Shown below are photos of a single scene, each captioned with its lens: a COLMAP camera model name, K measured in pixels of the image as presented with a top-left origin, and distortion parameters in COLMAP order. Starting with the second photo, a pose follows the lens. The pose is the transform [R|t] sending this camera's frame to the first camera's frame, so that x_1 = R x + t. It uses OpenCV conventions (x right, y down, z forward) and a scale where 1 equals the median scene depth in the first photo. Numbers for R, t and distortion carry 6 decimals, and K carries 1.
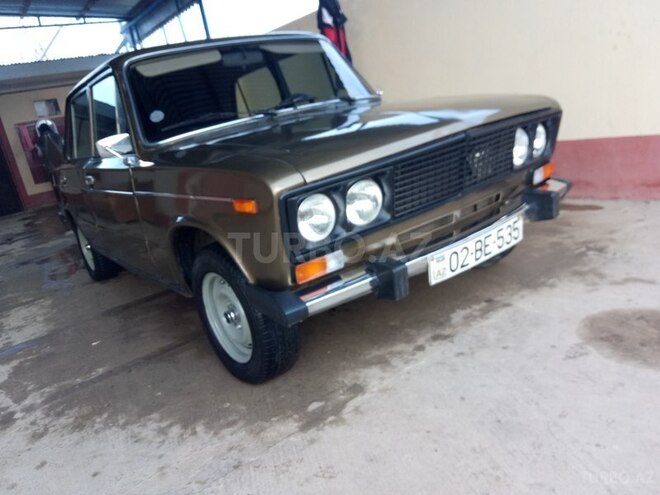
lens RADIAL K [[502.1, 0, 329.7], [0, 502.1, 253.9], [0, 0, 1]] dist [0.006805, -0.006255]
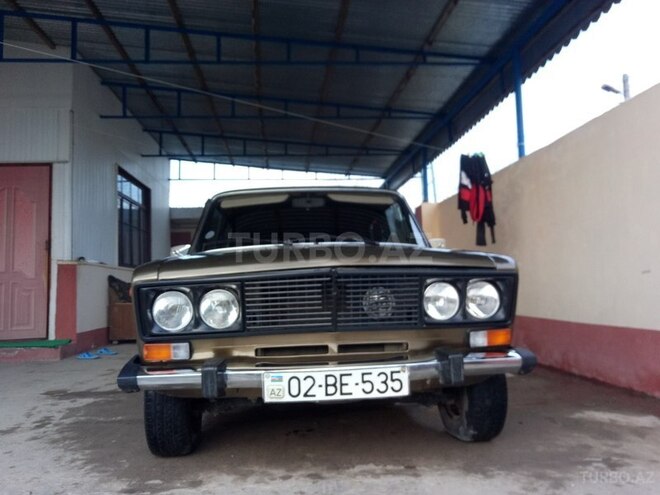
lens RADIAL K [[508.5, 0, 325.7], [0, 508.5, 246.0], [0, 0, 1]] dist [0.003698, -0.003842]
pose [[0.832474, 0.113033, -0.542412, 0.792438], [-0.274163, 0.934755, -0.225980, -0.034500], [0.481480, 0.336832, 0.809149, 0.084408]]
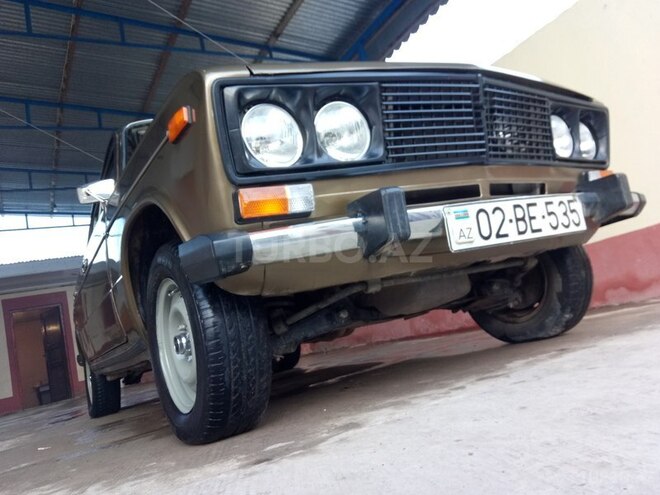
lens RADIAL K [[502.1, 0, 329.7], [0, 502.1, 253.9], [0, 0, 1]] dist [0.006805, -0.006255]
pose [[0.991724, -0.054148, -0.116414, 0.109036], [0.001691, 0.912147, -0.409860, 0.319928], [0.128380, 0.406271, 0.904689, 0.342924]]
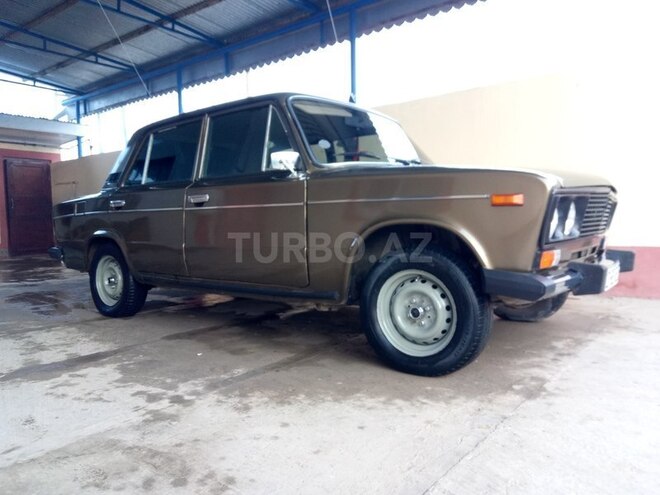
lens RADIAL K [[502.1, 0, 329.7], [0, 502.1, 253.9], [0, 0, 1]] dist [0.006805, -0.006255]
pose [[0.952976, 0.147671, 0.264631, -0.733931], [-0.076697, 0.962338, -0.260812, 0.321743], [-0.293179, 0.228251, 0.928411, -0.000430]]
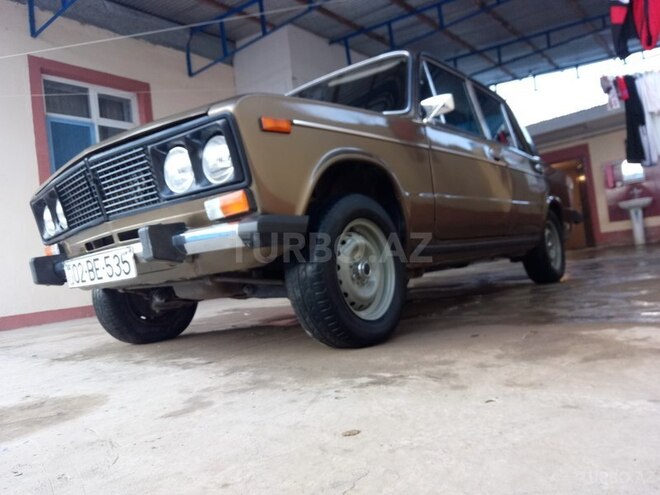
lens RADIAL K [[502.1, 0, 329.7], [0, 502.1, 253.9], [0, 0, 1]] dist [0.006805, -0.006255]
pose [[0.242882, 0.129264, -0.961405, 1.376370], [-0.206447, 0.975266, 0.078973, -0.219001], [0.947833, 0.179298, 0.263560, 1.167905]]
